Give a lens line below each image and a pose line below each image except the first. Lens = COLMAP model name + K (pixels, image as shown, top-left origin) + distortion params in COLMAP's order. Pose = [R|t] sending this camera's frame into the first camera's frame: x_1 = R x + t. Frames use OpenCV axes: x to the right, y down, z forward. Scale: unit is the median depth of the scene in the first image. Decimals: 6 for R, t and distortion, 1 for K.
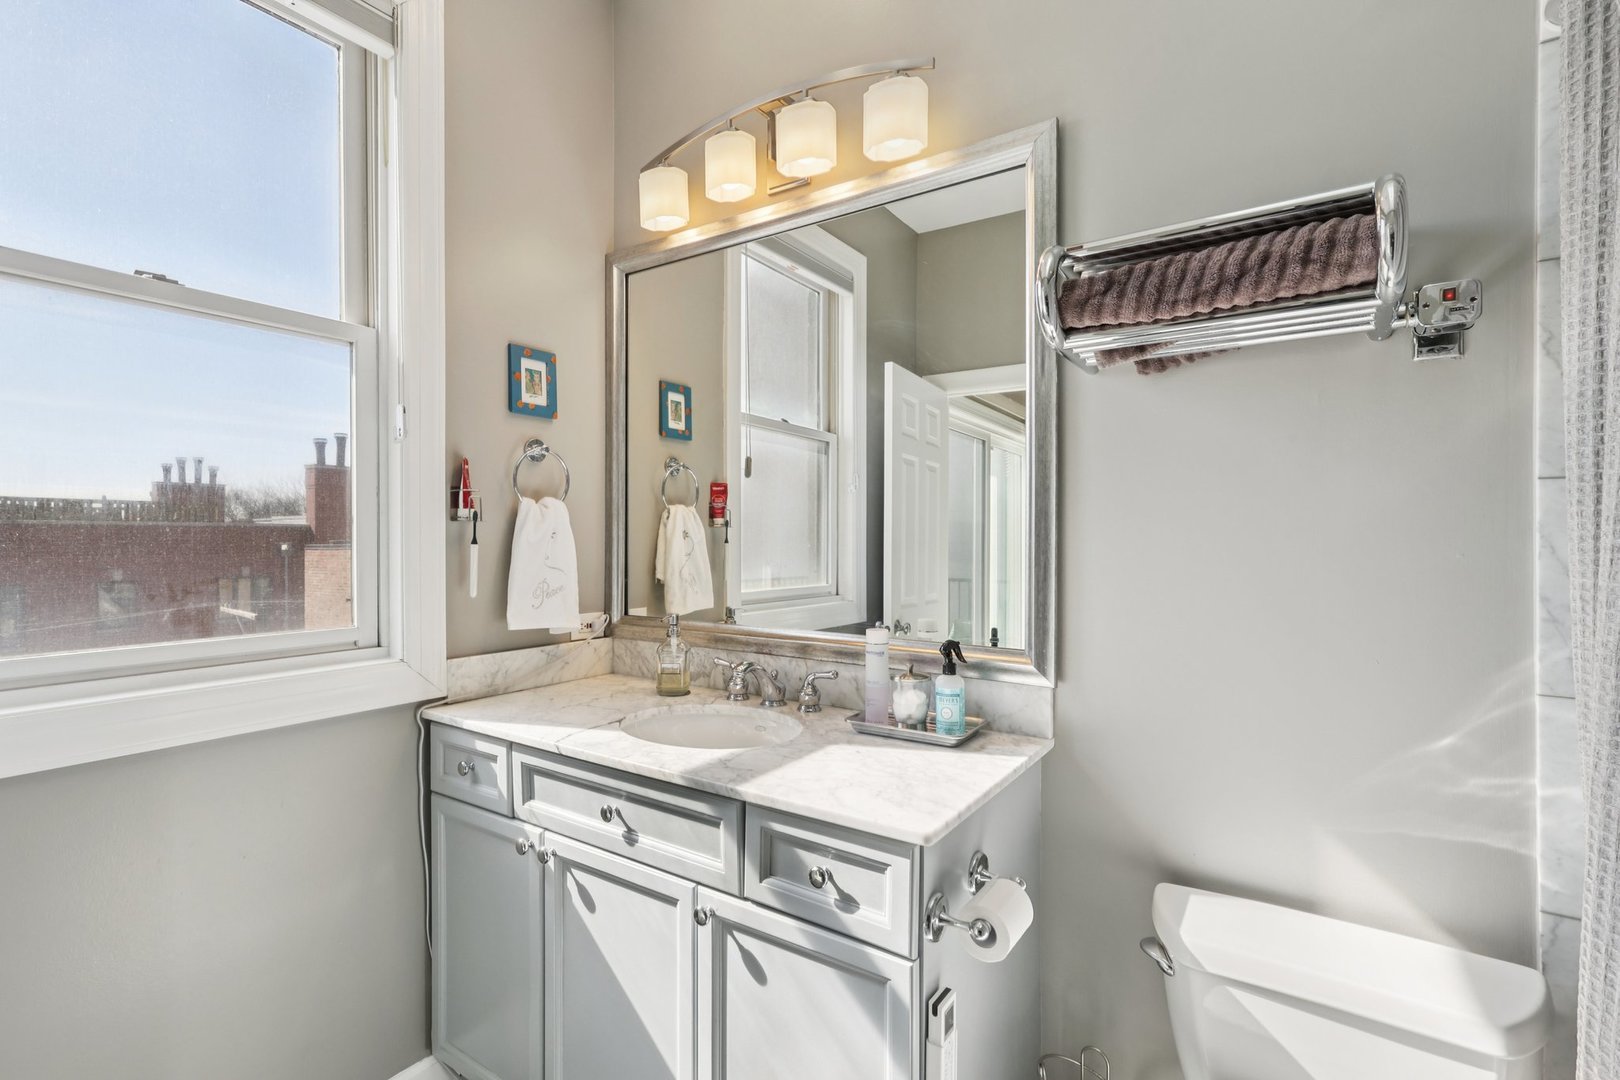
lens RADIAL K [[768.1, 0, 810.9], [0, 768.1, 528.9], [0, 0, 1]] dist [0.001137, 0.000455]
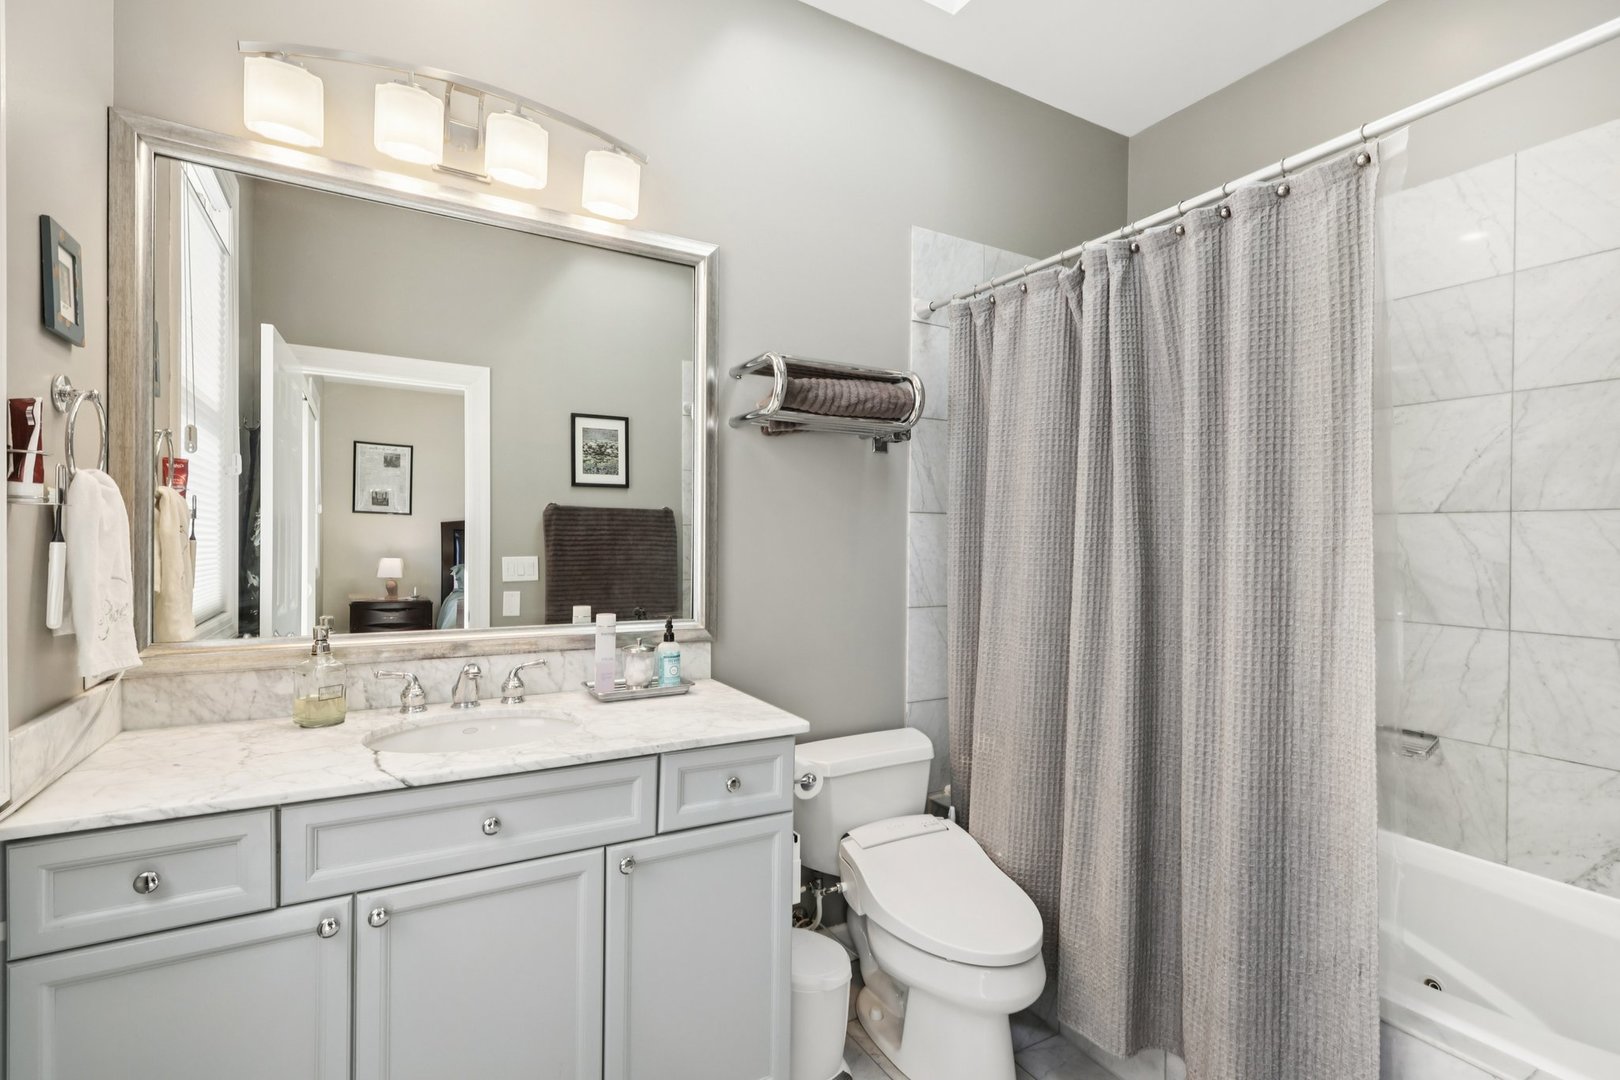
lens RADIAL K [[759.0, 0, 809.8], [0, 759.0, 537.2], [0, 0, 1]] dist [0.000415, 0.001326]
pose [[0.428736, 0.005411, 0.903413, -0.831074], [-0.018597, 0.999823, 0.002837, 0.003512], [-0.903238, -0.018017, 0.428761, 0.218145]]
